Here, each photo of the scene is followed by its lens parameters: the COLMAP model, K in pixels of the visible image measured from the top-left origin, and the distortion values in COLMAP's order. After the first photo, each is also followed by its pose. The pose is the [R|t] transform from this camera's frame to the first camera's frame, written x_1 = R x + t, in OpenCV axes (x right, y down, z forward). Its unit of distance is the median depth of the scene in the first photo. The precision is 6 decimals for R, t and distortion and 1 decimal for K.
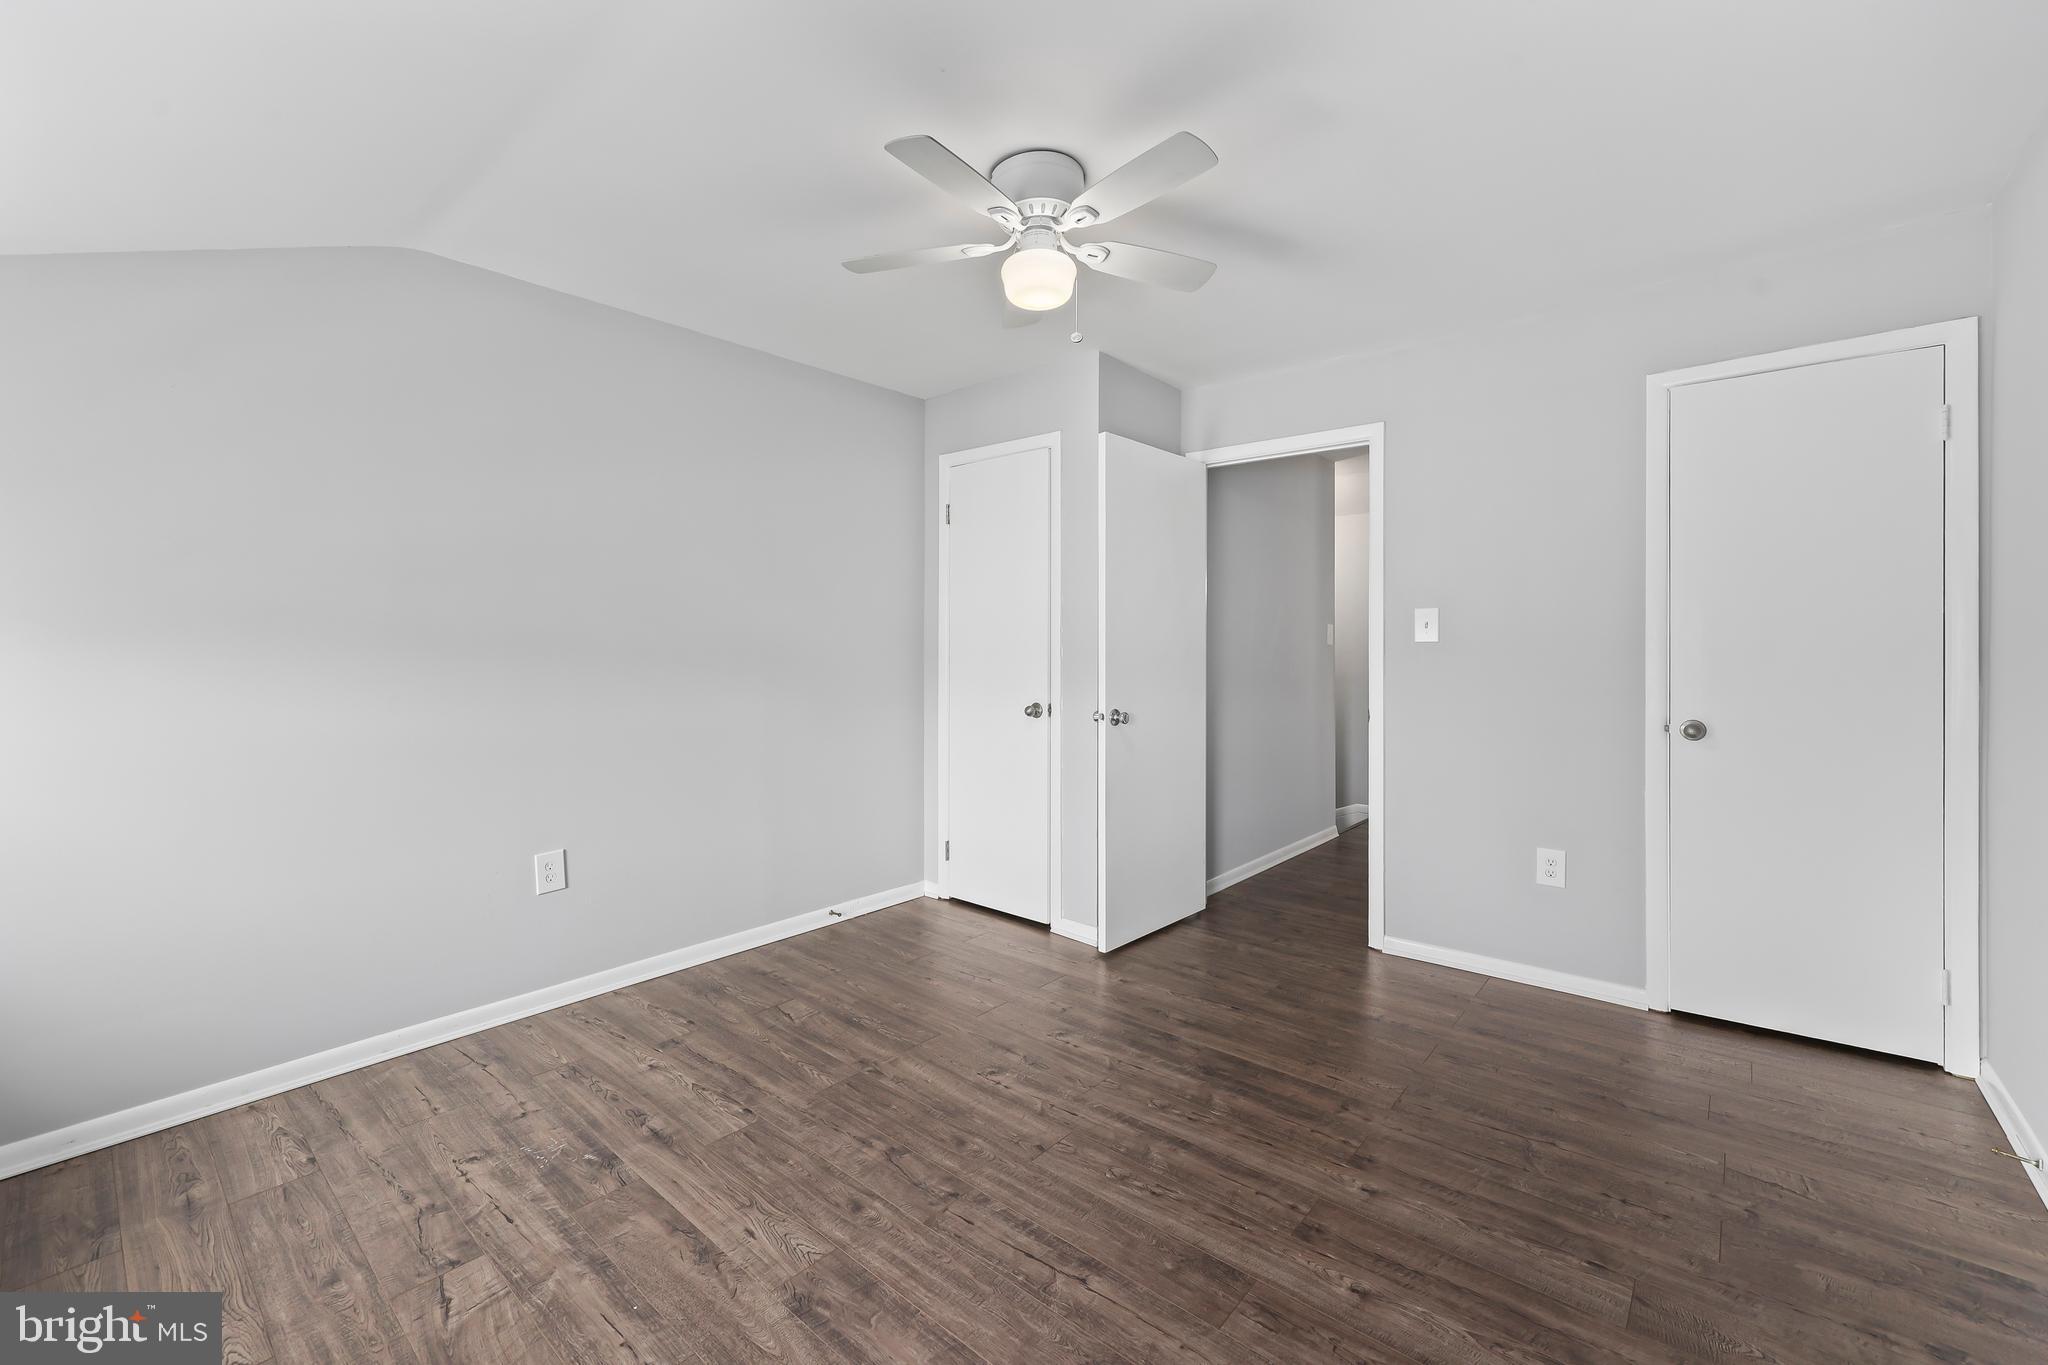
lens RADIAL K [[840.6, 0, 1033.6], [0, 840.6, 649.7], [0, 0, 1]] dist [-0.002595, 0.000143]
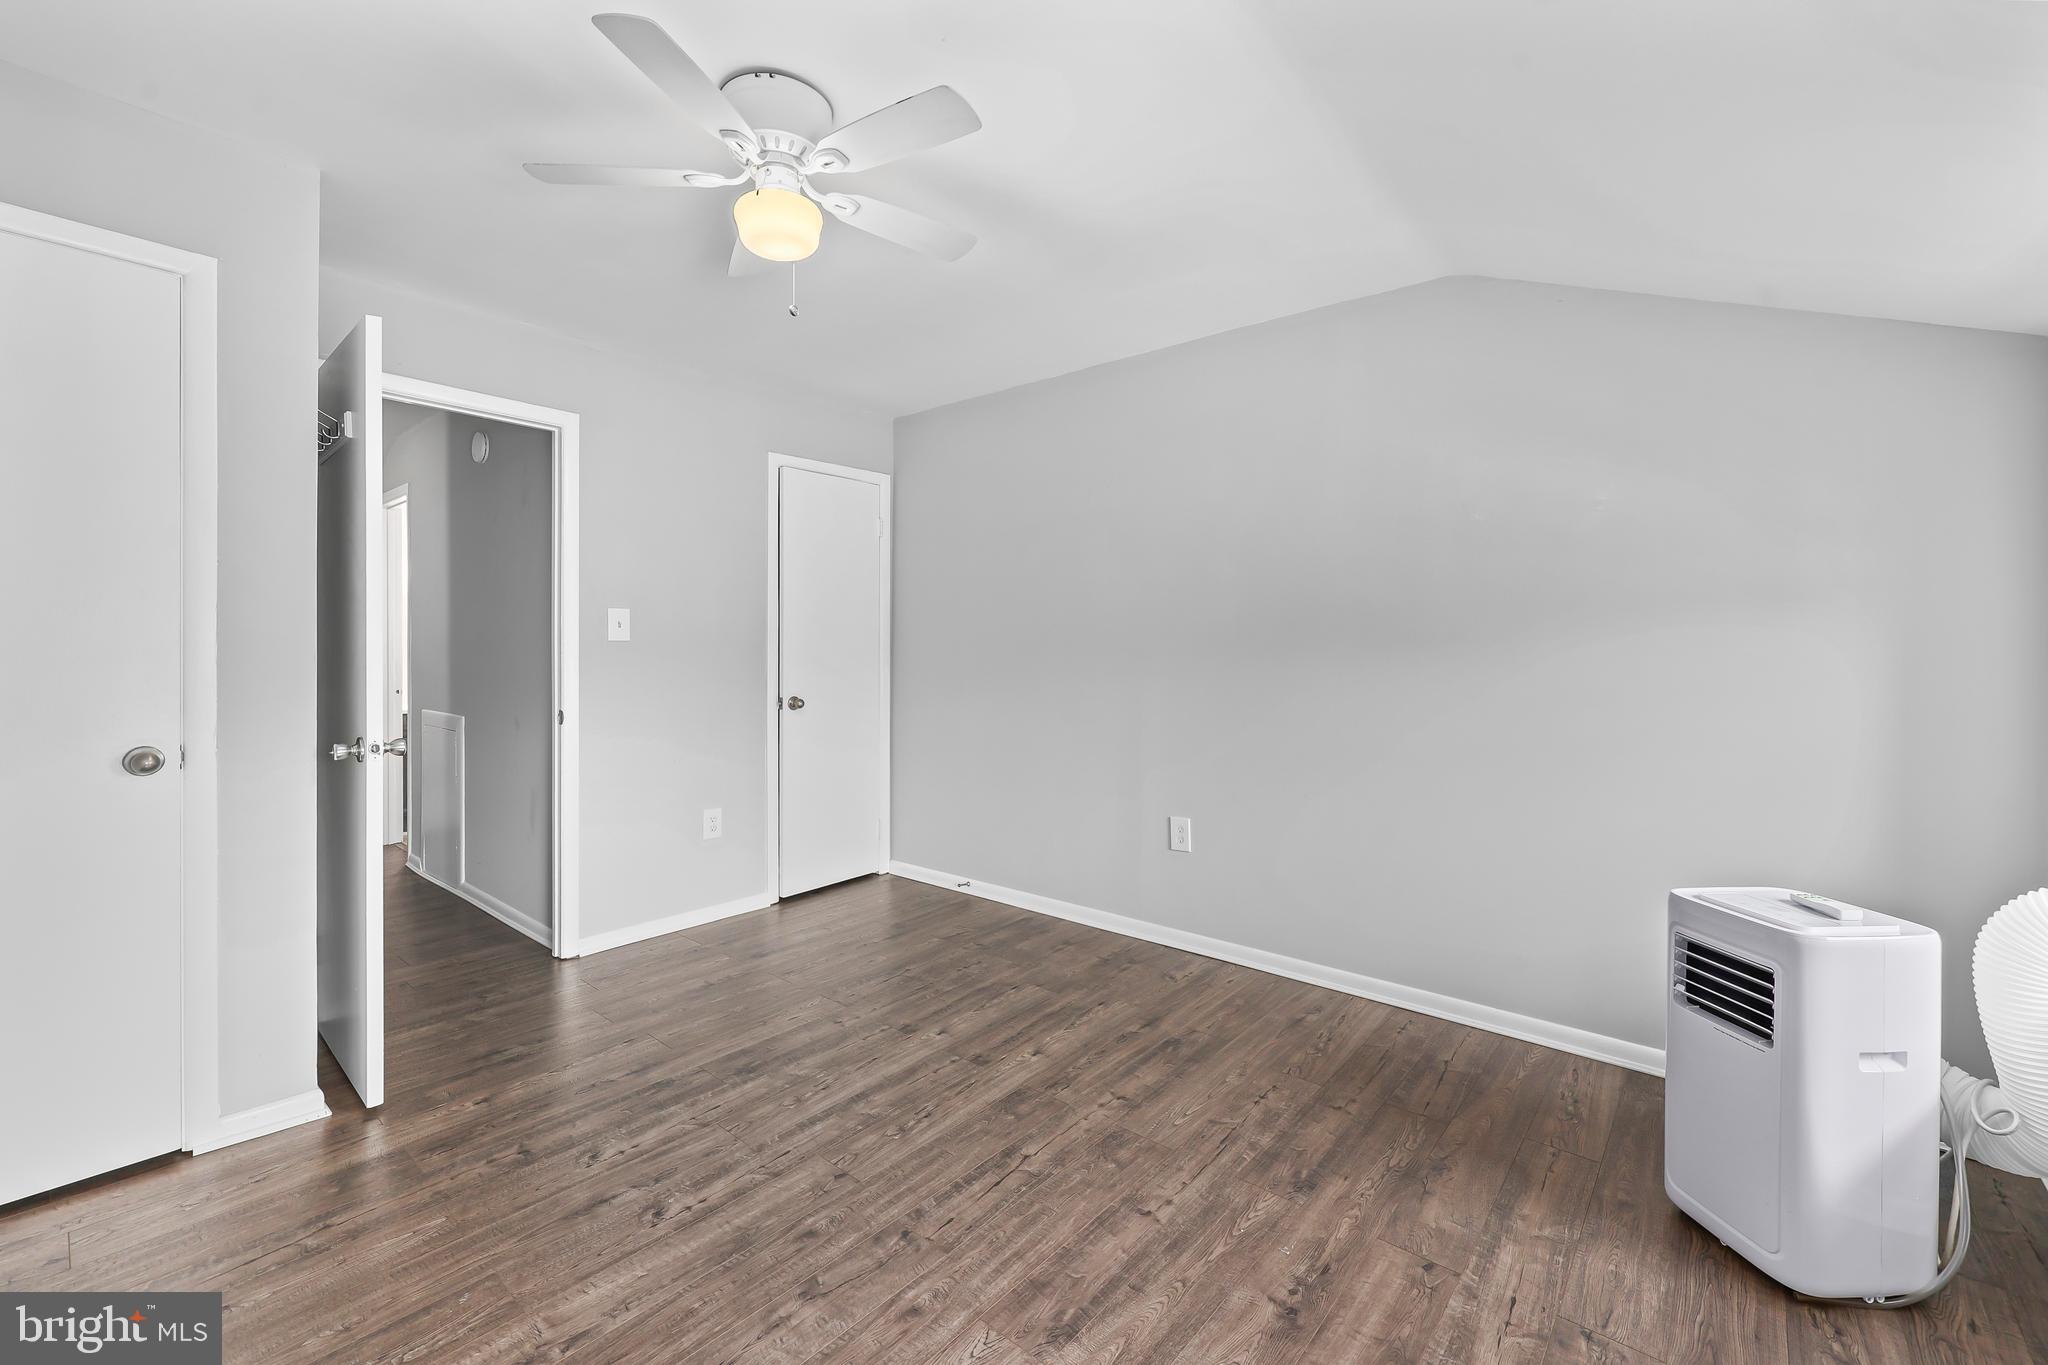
lens RADIAL K [[840.6, 0, 1033.6], [0, 840.6, 649.7], [0, 0, 1]] dist [-0.002595, 0.000143]
pose [[-0.002834, 0.000485, 0.999996, -0.928327], [-0.001192, 0.999999, -0.000489, 0.003422], [-0.999995, -0.001193, -0.002833, 0.781788]]
